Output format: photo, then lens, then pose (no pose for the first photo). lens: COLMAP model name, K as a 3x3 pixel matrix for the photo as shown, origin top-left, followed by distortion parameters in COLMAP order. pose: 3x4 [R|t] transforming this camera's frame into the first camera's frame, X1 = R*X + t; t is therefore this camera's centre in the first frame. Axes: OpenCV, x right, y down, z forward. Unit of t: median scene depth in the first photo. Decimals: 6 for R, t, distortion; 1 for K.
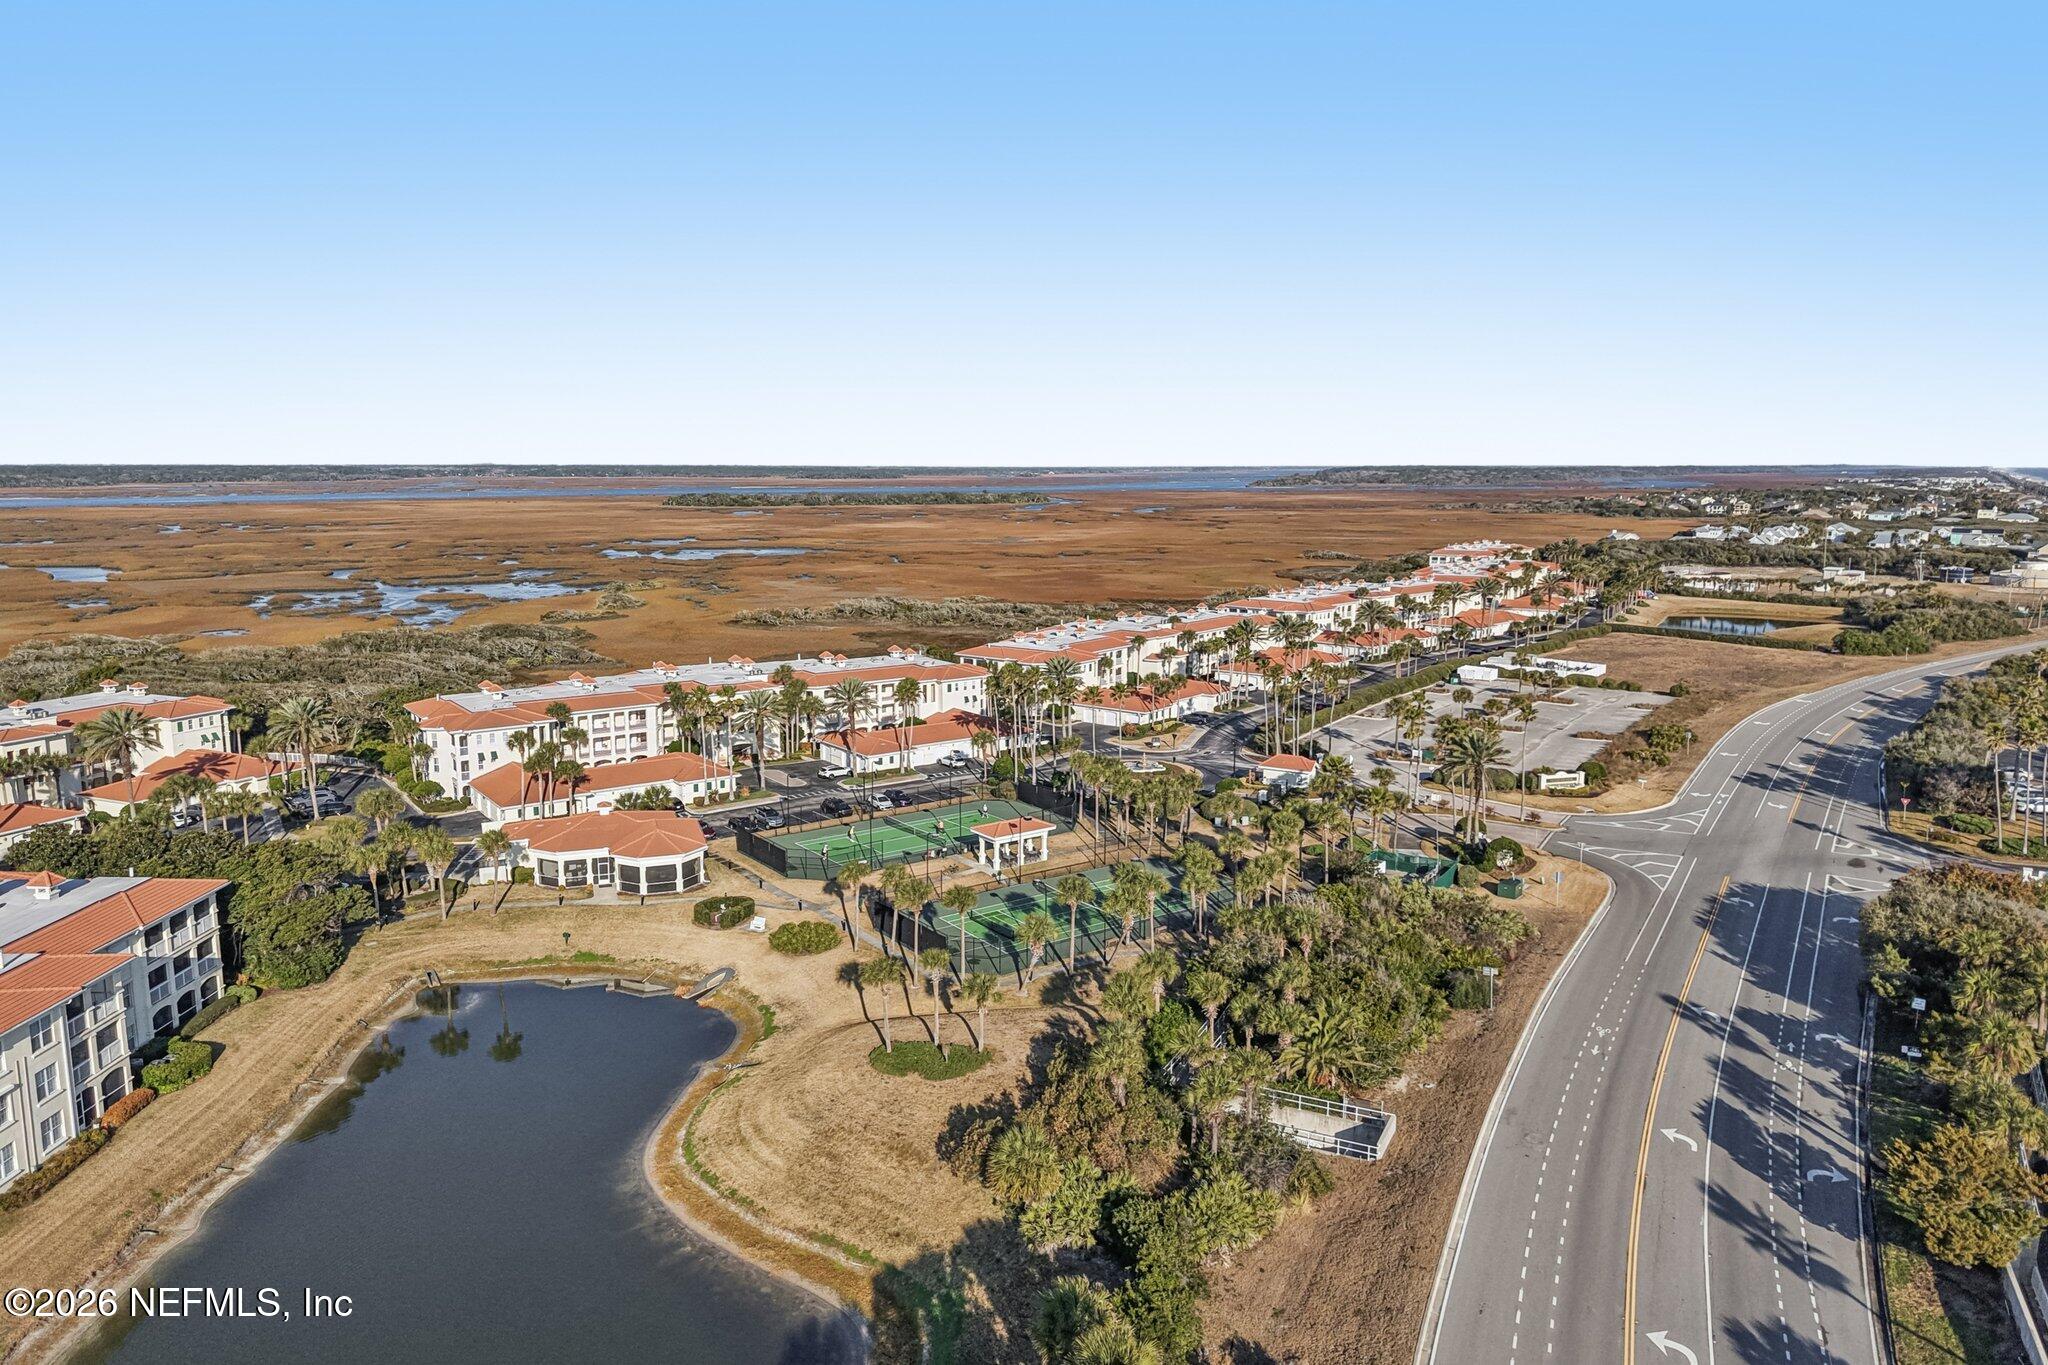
lens RADIAL K [[1353.8, 0, 1024.0], [0, 1353.8, 682.5], [0, 0, 1]] dist [0.157102, -0.246610]
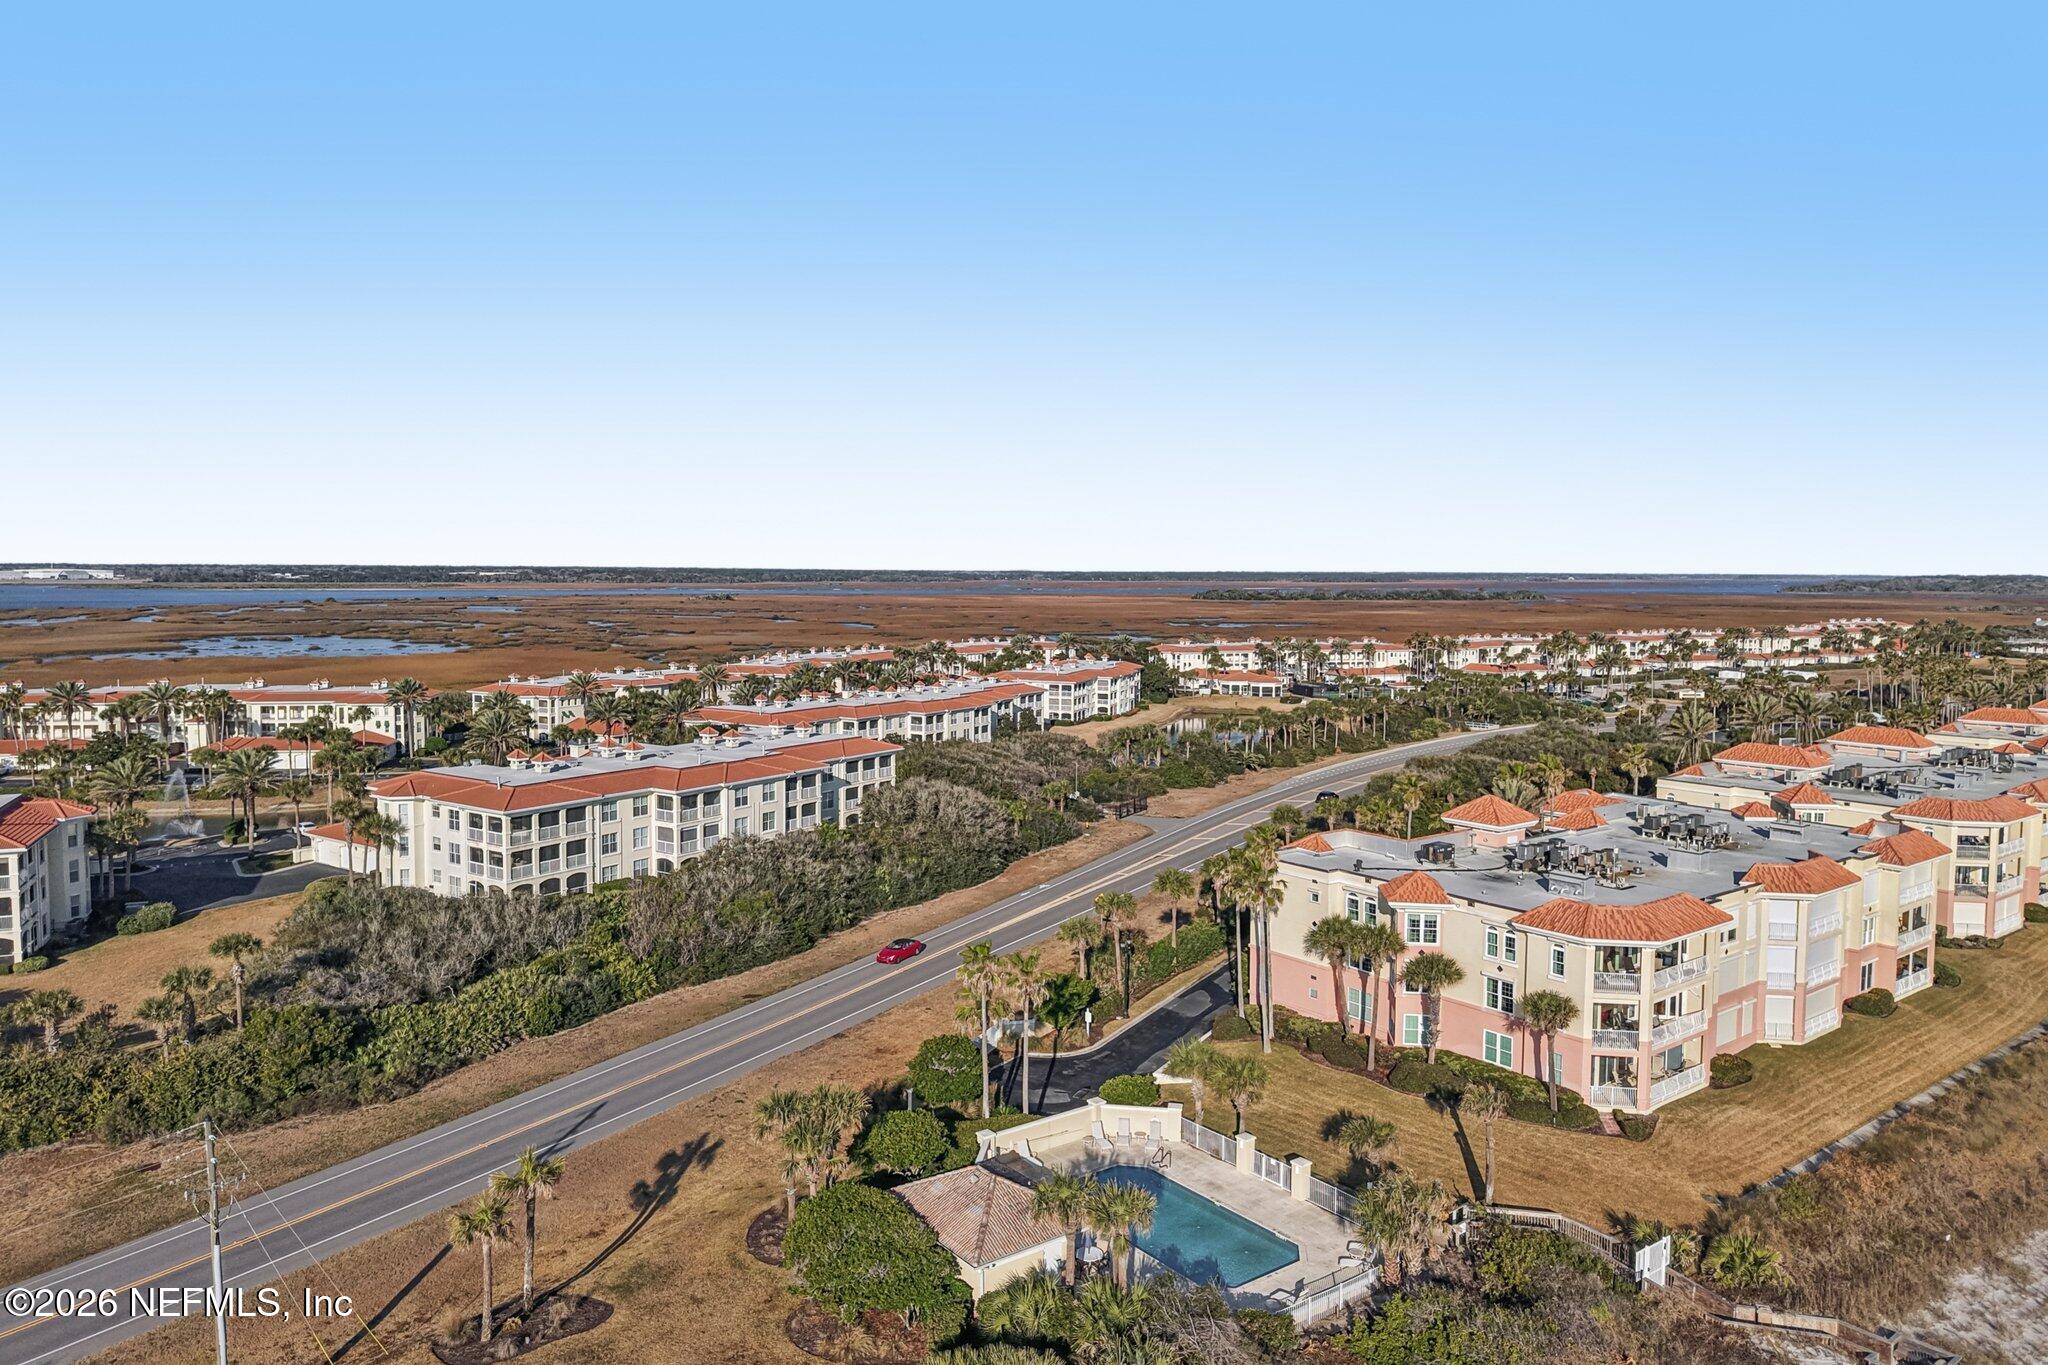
lens RADIAL K [[1357.9, 0, 1024.0], [0, 1357.9, 682.5], [0, 0, 1]] dist [0.054295, -0.068255]
pose [[0.934569, 0.035339, -0.354022, 0.019647], [-0.062385, 0.995915, -0.065274, 0.027582], [0.350269, 0.083088, 0.932956, -0.139519]]
